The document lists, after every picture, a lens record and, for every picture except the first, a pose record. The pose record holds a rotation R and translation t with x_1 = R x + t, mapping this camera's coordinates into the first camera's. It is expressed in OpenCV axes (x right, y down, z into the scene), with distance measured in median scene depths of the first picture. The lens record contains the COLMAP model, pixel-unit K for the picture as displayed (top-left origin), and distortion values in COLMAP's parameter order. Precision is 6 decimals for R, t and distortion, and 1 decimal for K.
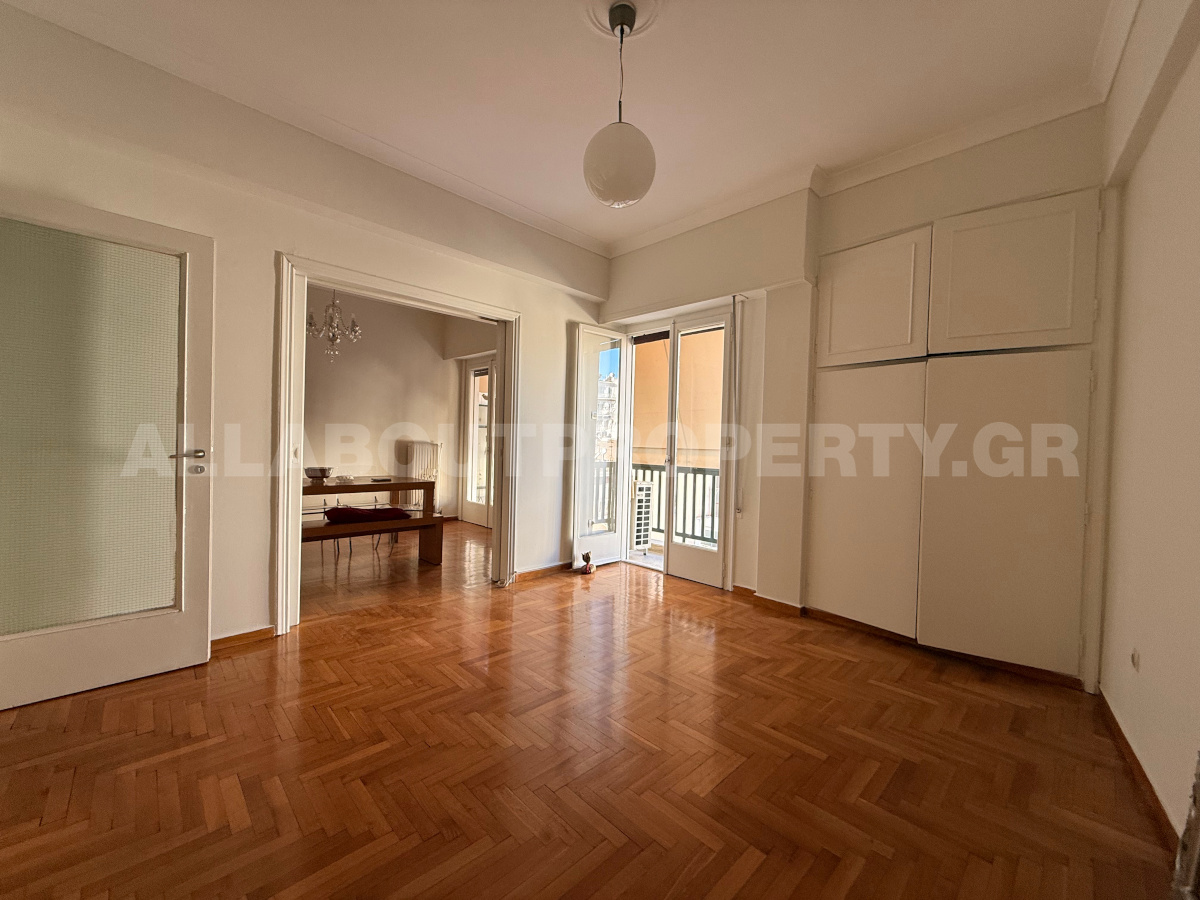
lens RADIAL K [[477.2, 0, 596.2], [0, 477.2, 451.8], [0, 0, 1]] dist [-0.001604, -0.000377]
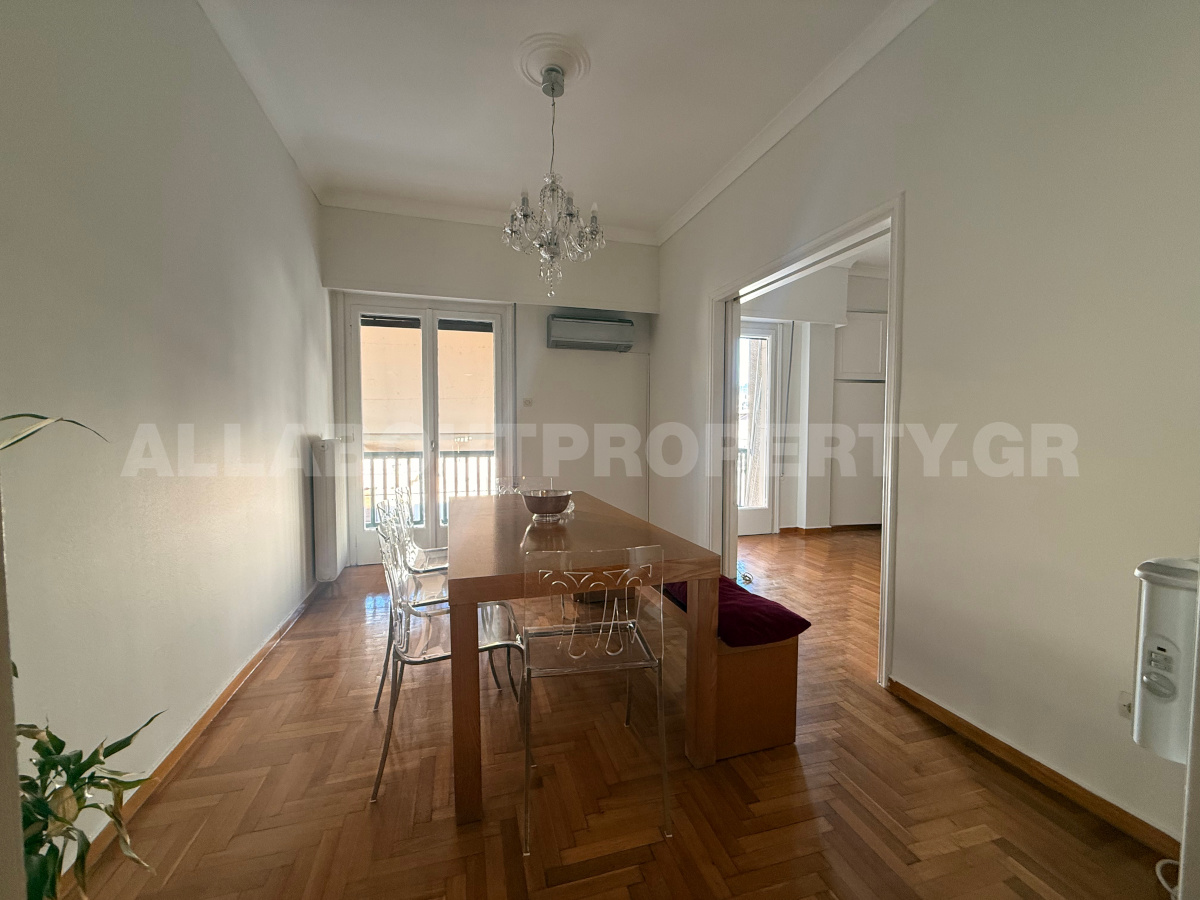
lens RADIAL K [[477.2, 0, 596.2], [0, 477.2, 451.8], [0, 0, 1]] dist [-0.001604, -0.000377]
pose [[0.450960, -0.081823, 0.888786, -1.148710], [0.029601, 0.996612, 0.076731, -0.065800], [-0.892053, -0.008293, 0.451855, 0.826871]]
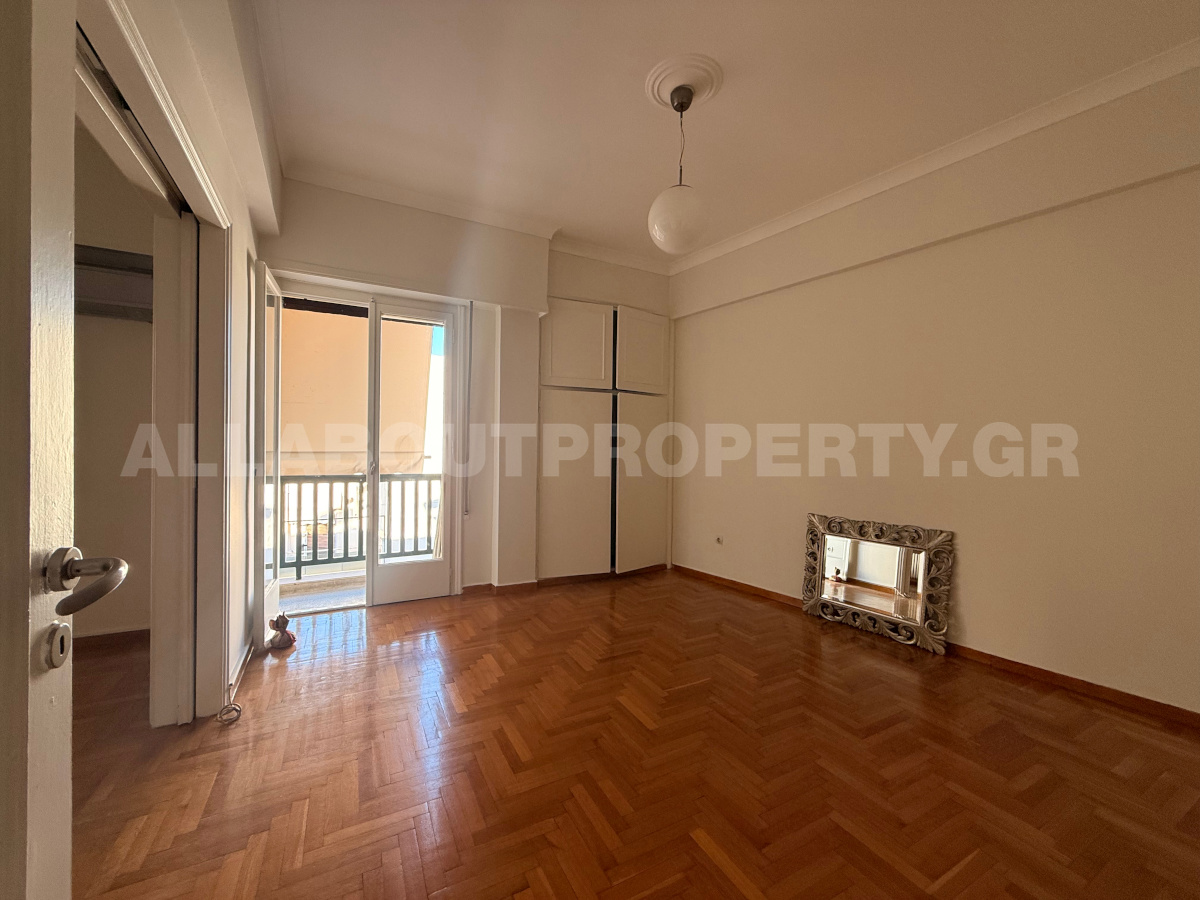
lens RADIAL K [[482.3, 0, 599.2], [0, 482.3, 448.9], [0, 0, 1]] dist [-0.000170, -0.000086]
pose [[0.263355, -0.025287, 0.964367, -0.592971], [0.012380, 0.999663, 0.022831, -0.030986], [-0.964619, 0.005926, 0.263580, 0.441125]]
